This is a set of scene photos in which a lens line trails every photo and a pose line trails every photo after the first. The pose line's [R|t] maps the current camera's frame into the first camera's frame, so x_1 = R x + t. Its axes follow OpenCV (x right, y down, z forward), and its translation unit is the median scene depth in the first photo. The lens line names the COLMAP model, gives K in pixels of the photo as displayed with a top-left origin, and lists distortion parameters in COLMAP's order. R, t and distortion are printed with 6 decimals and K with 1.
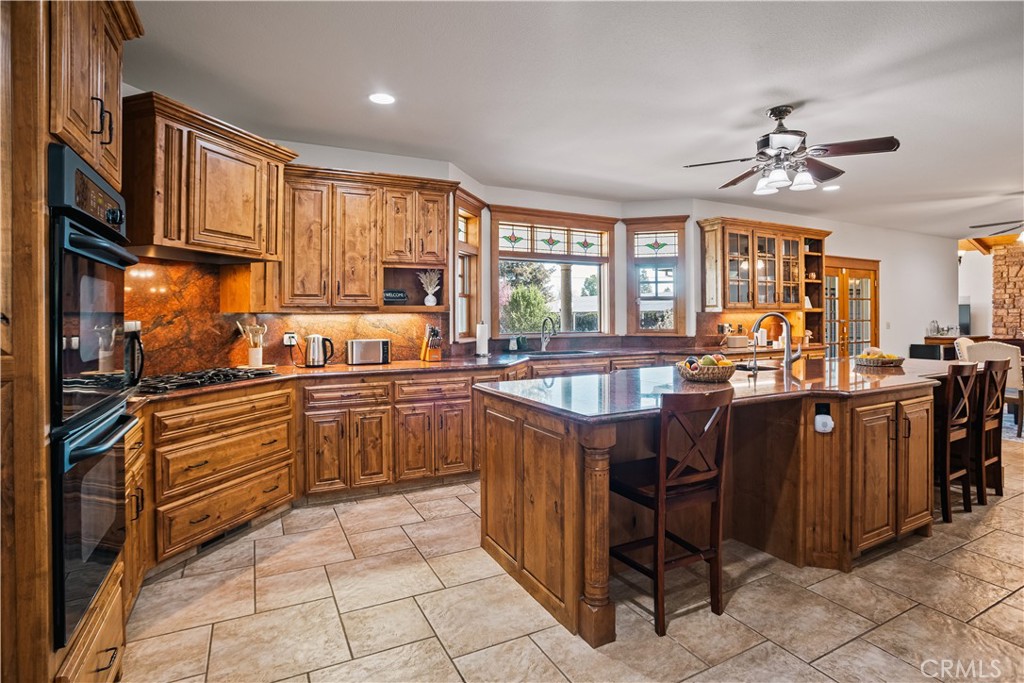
lens RADIAL K [[511.1, 0, 513.7], [0, 511.1, 312.3], [0, 0, 1]] dist [-0.073481, 0.032343]
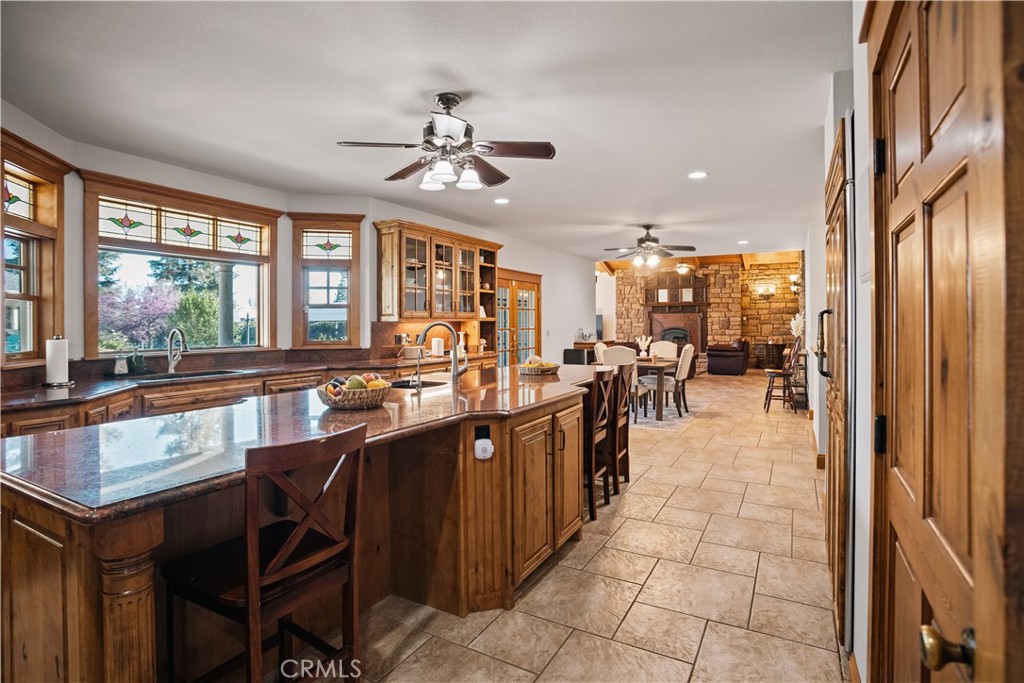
lens RADIAL K [[500.9, 0, 511.8], [0, 500.9, 324.5], [0, 0, 1]] dist [-0.041999, -0.000030]
pose [[0.839848, -0.004695, 0.542802, 0.139713], [0.001809, 0.999981, 0.005851, 0.000299], [-0.542819, -0.003932, 0.839841, 0.175057]]
